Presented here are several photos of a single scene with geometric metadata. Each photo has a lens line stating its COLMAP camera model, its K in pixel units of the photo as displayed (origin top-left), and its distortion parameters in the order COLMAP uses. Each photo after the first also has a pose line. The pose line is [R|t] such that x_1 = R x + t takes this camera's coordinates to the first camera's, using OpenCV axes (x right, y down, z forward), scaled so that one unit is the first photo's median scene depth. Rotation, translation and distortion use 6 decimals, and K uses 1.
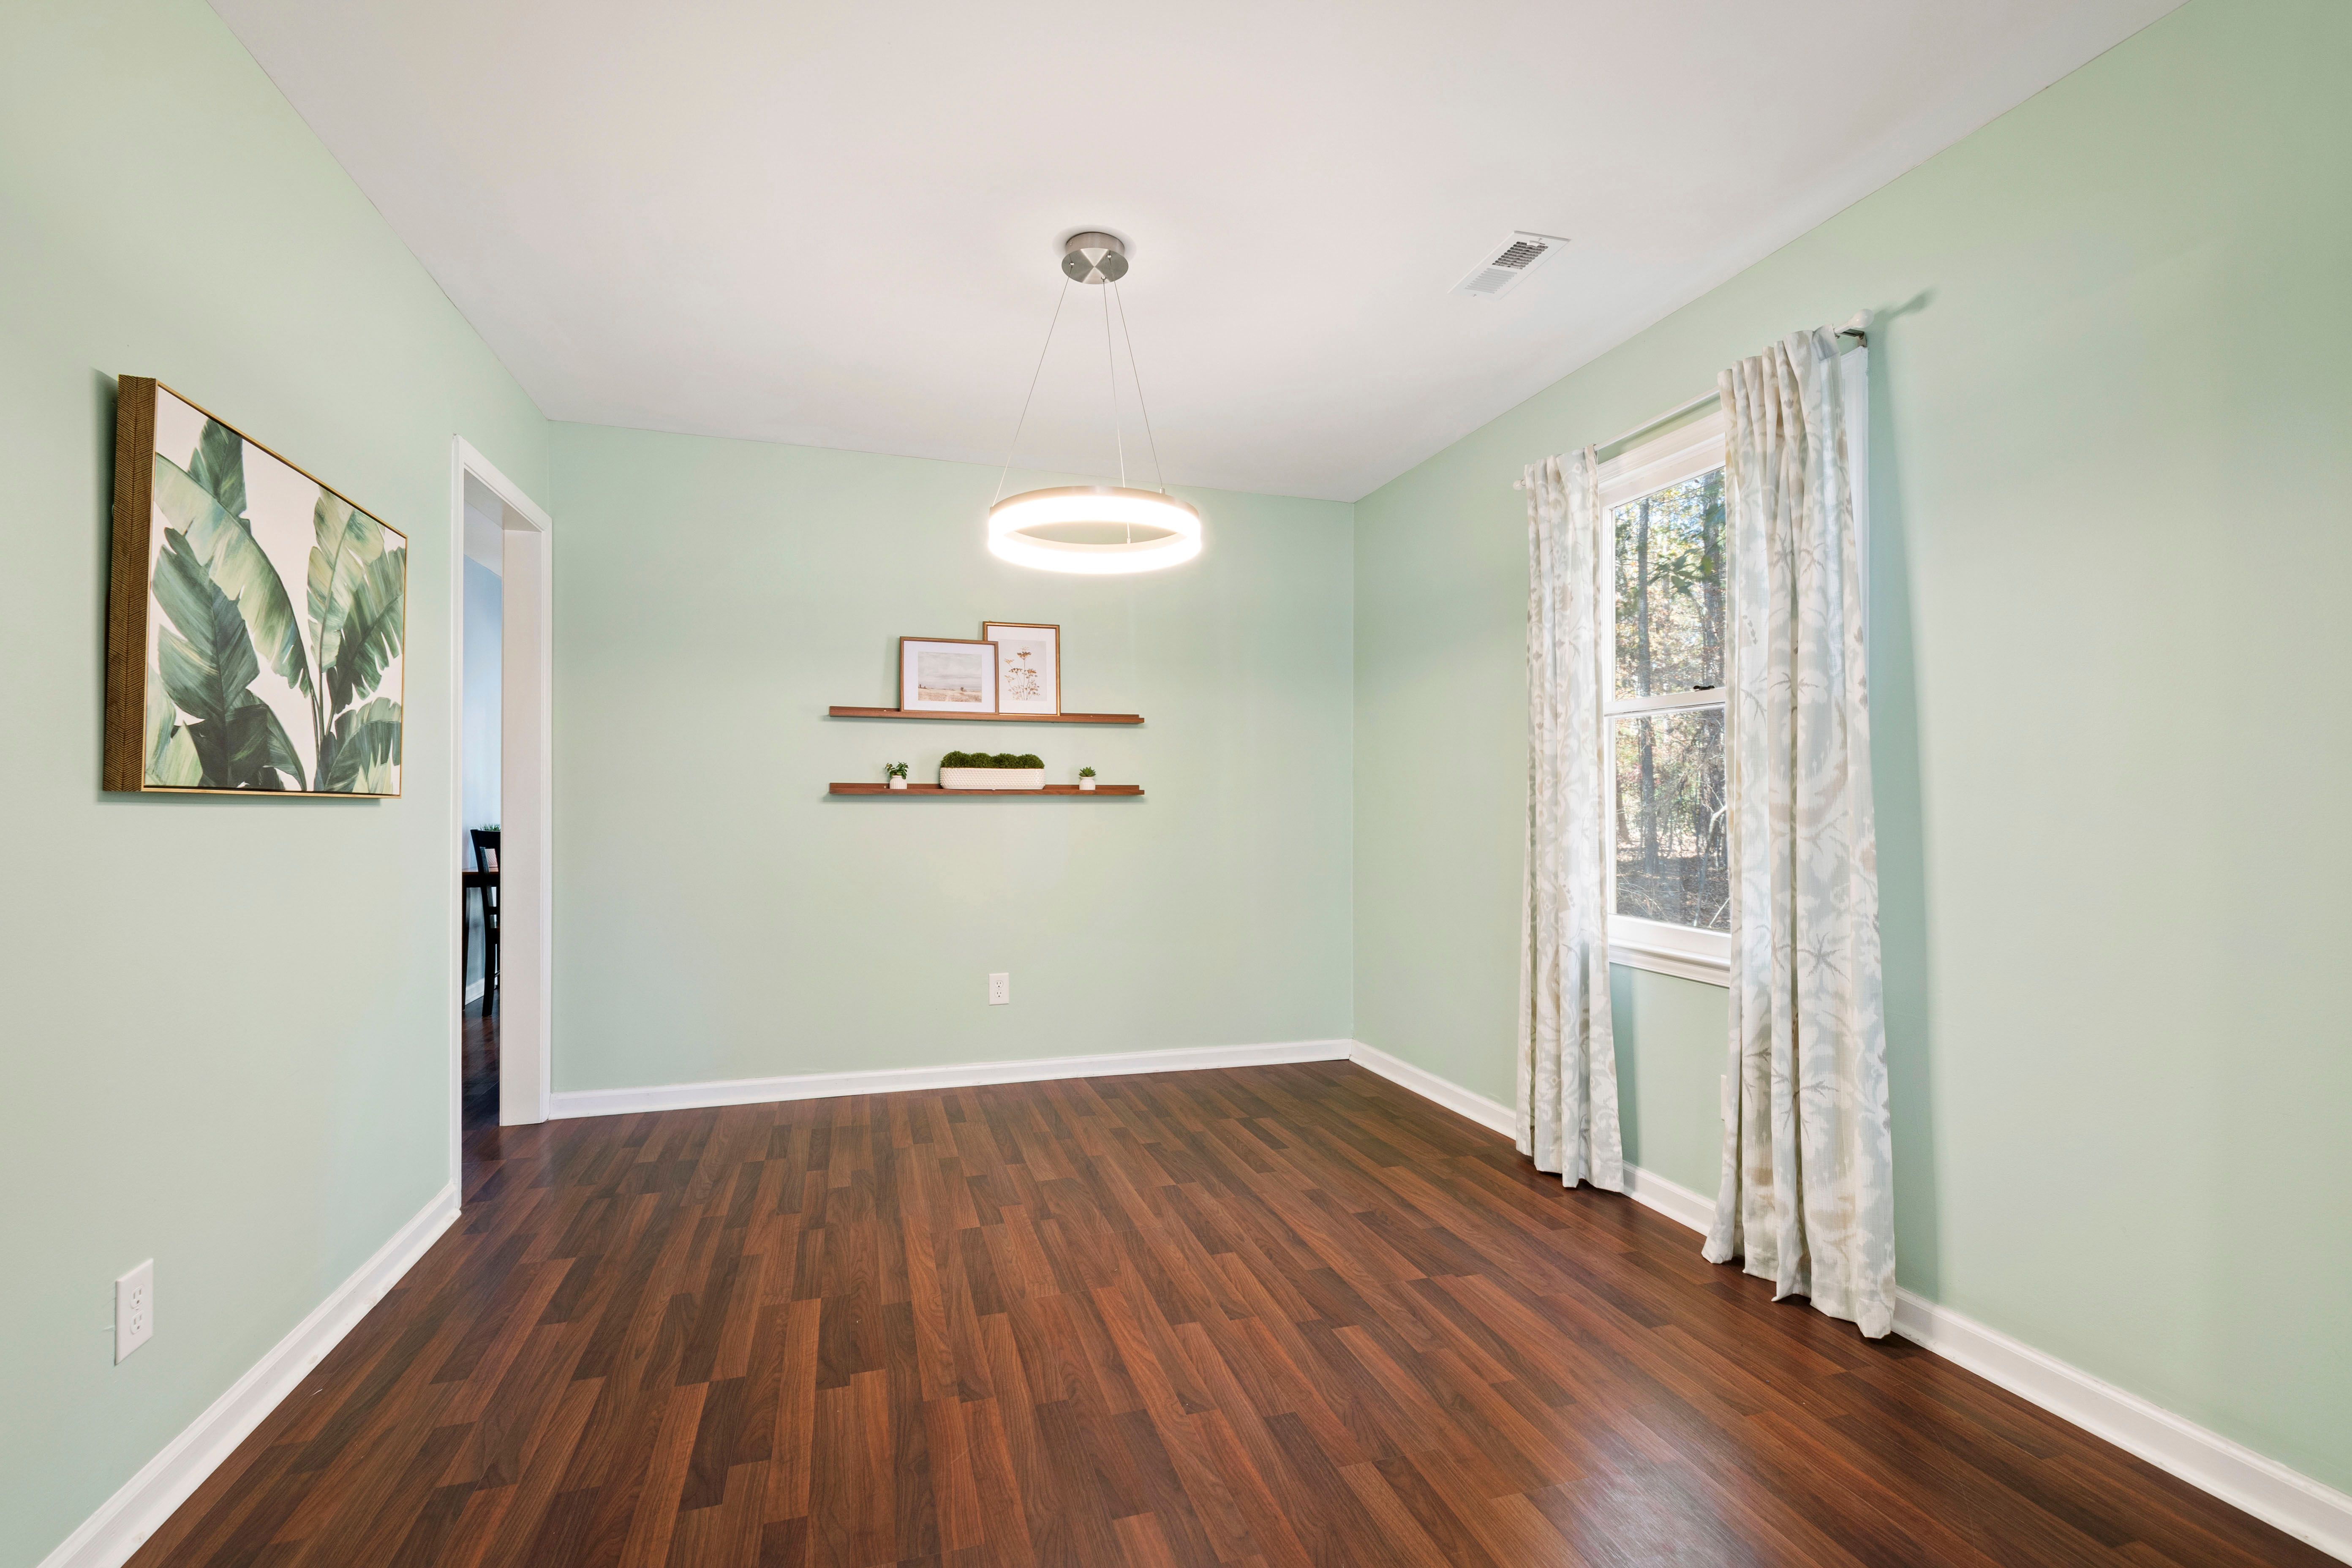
lens RADIAL K [[1031.5, 0, 1172.5], [0, 1031.5, 803.1], [0, 0, 1]] dist [-0.001747, -0.000599]
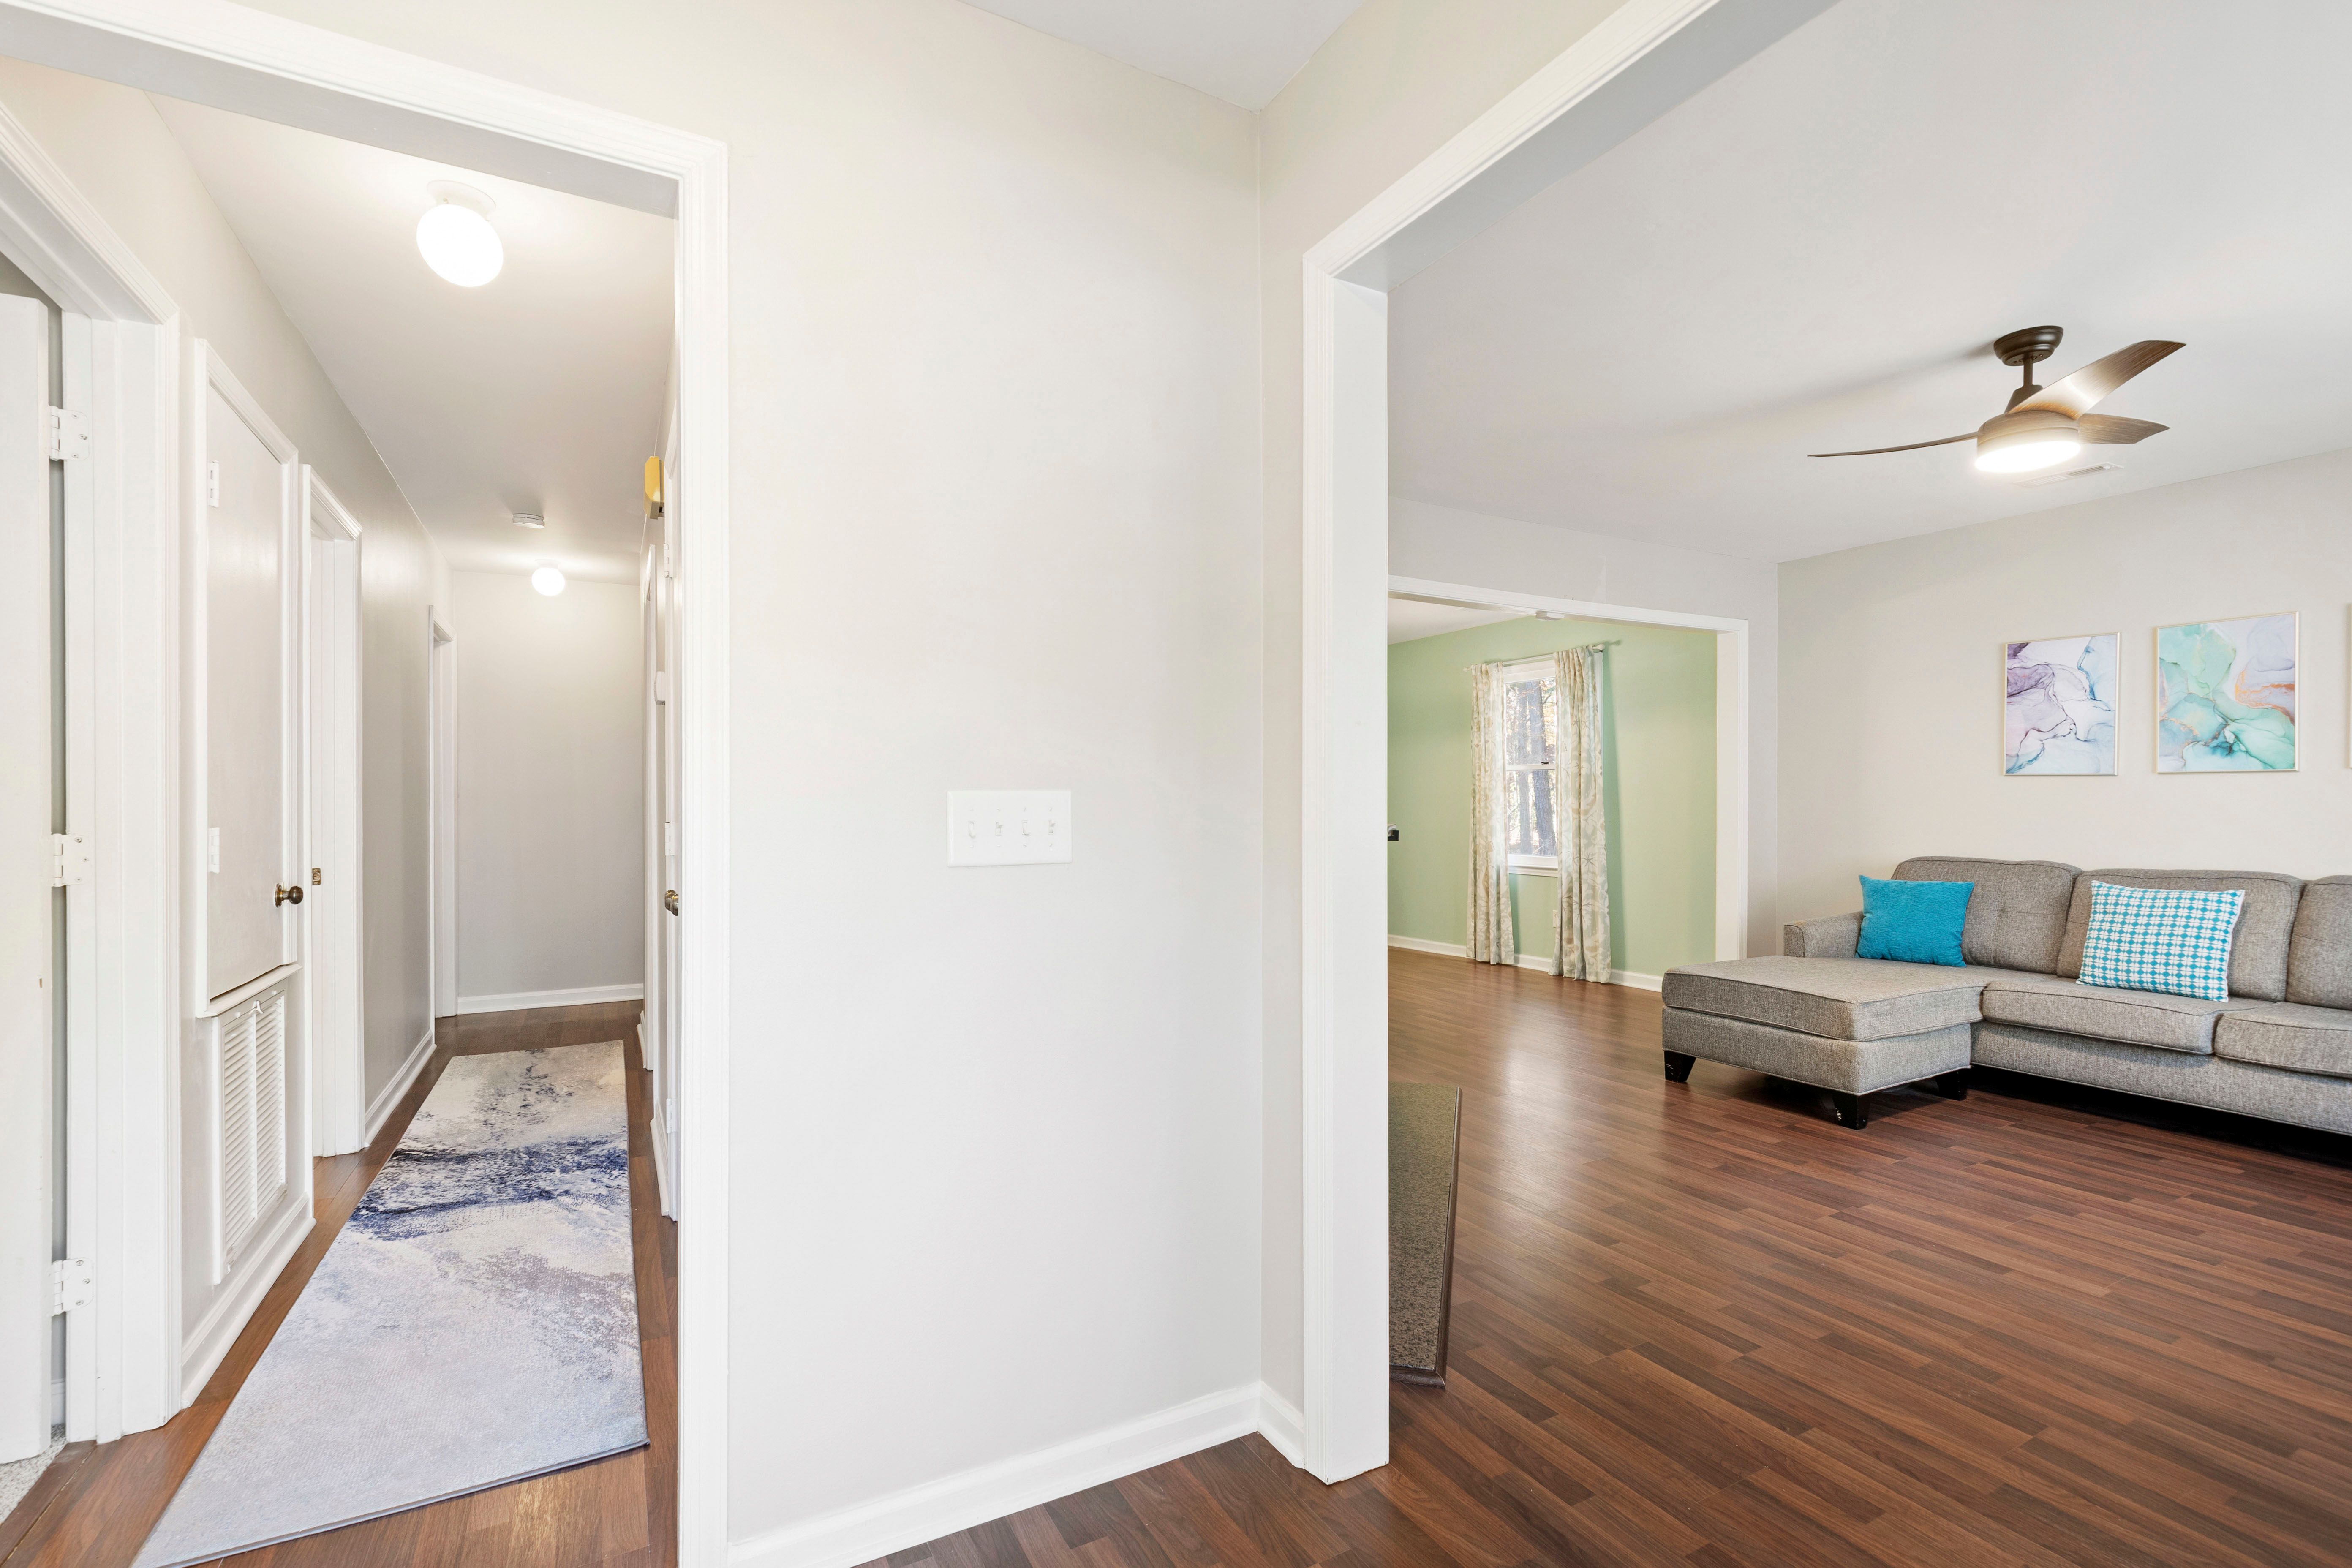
lens RADIAL K [[1045.9, 0, 1168.6], [0, 1045.9, 806.2], [0, 0, 1]] dist [0.001712, -0.000200]
pose [[0.980133, -0.005470, 0.198264, -1.085212], [0.004596, 0.999978, 0.004873, -0.023712], [-0.198286, -0.003865, 0.980137, -1.611821]]
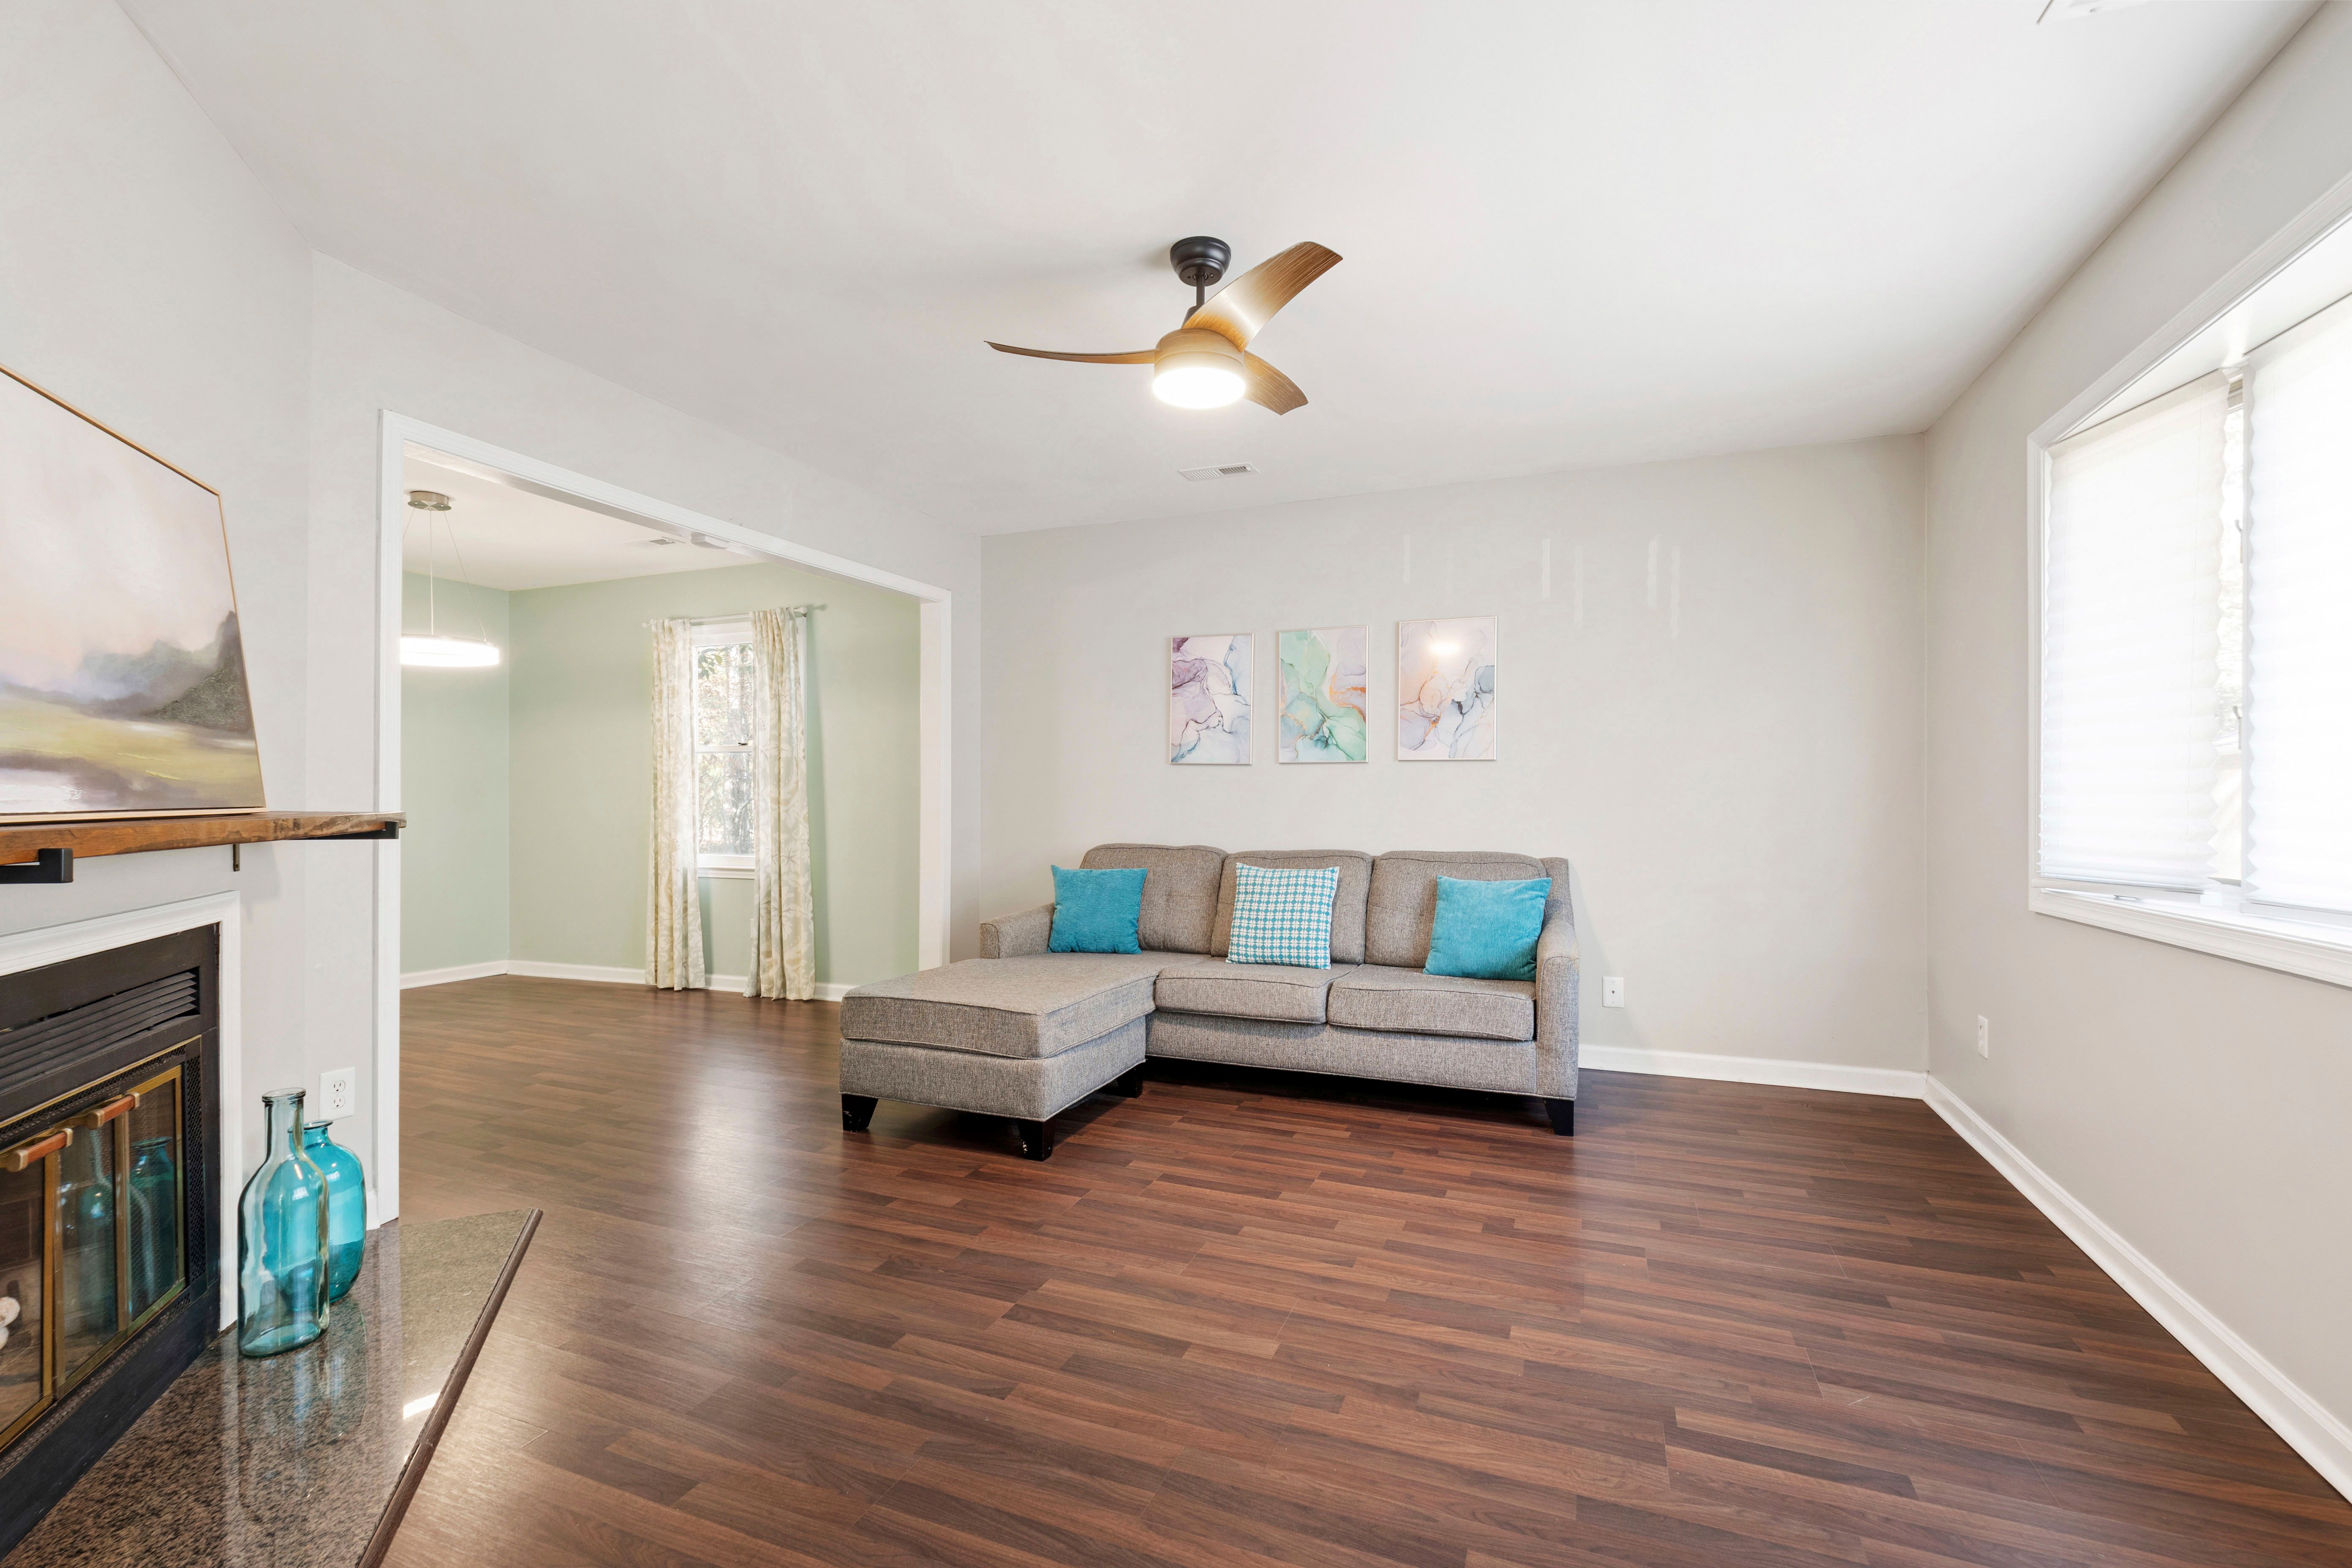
lens RADIAL K [[1031.5, 0, 1172.5], [0, 1031.5, 803.1], [0, 0, 1]] dist [-0.001747, -0.000599]
pose [[0.633882, -0.003275, 0.773423, -0.689977], [0.000133, 0.999991, 0.004126, 0.004394], [-0.773430, -0.002512, 0.633877, -1.256227]]
